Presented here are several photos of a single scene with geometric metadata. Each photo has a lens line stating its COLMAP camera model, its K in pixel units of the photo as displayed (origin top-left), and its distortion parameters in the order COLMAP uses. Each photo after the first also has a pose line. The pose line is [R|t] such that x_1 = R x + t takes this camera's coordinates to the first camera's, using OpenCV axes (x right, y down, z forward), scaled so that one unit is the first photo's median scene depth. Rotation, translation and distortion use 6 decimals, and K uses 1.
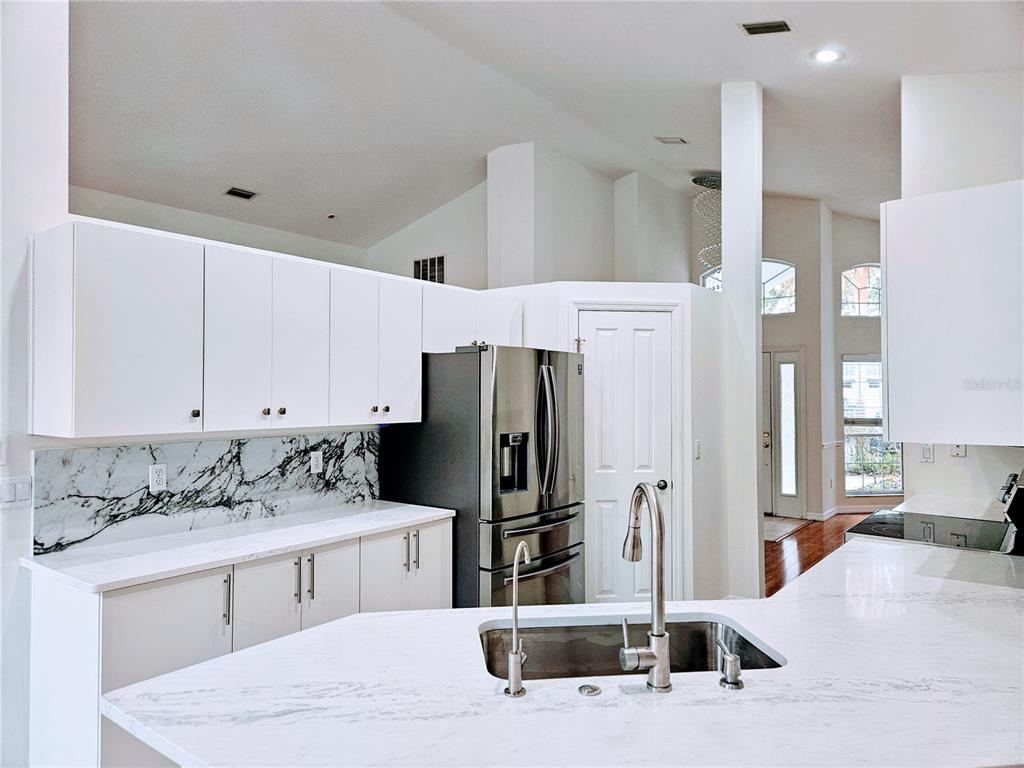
lens RADIAL K [[682.9, 0, 514.2], [0, 682.9, 382.5], [0, 0, 1]] dist [0.047184, -0.002974]
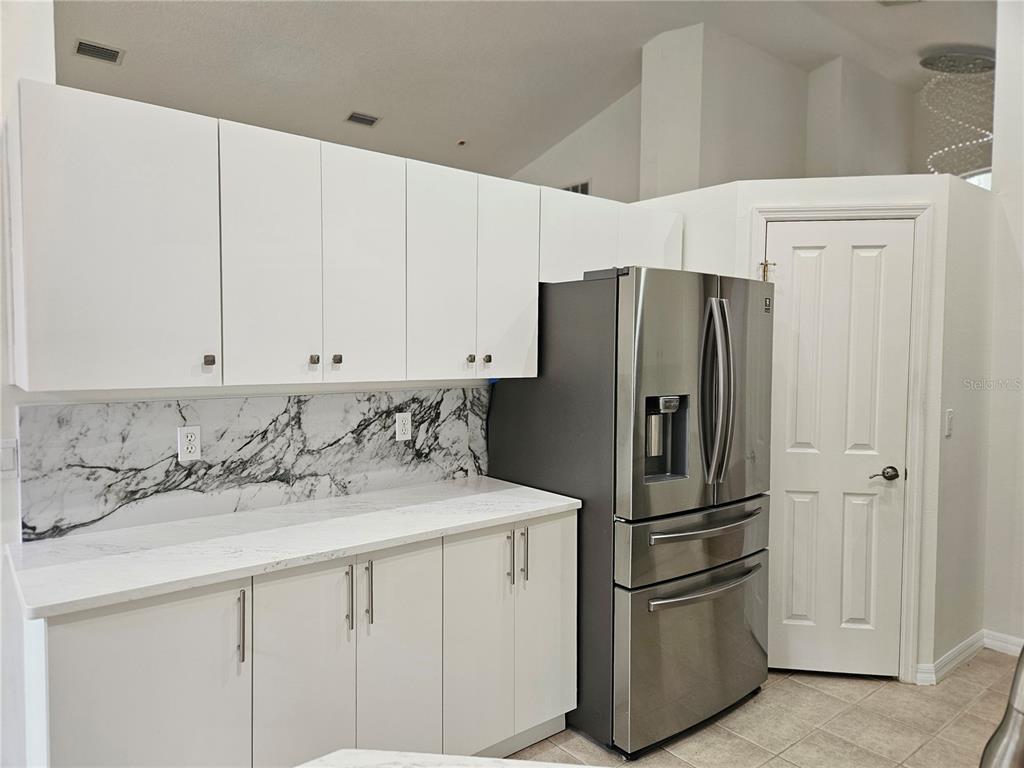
lens RADIAL K [[682.9, 0, 504.5], [0, 682.9, 373.6], [0, 0, 1]] dist [0.047184, -0.002974]
pose [[0.971193, 0.014942, -0.237826, 0.004689], [-0.001995, 0.998507, 0.054588, 0.014607], [0.238287, -0.052541, 0.969773, 0.291279]]
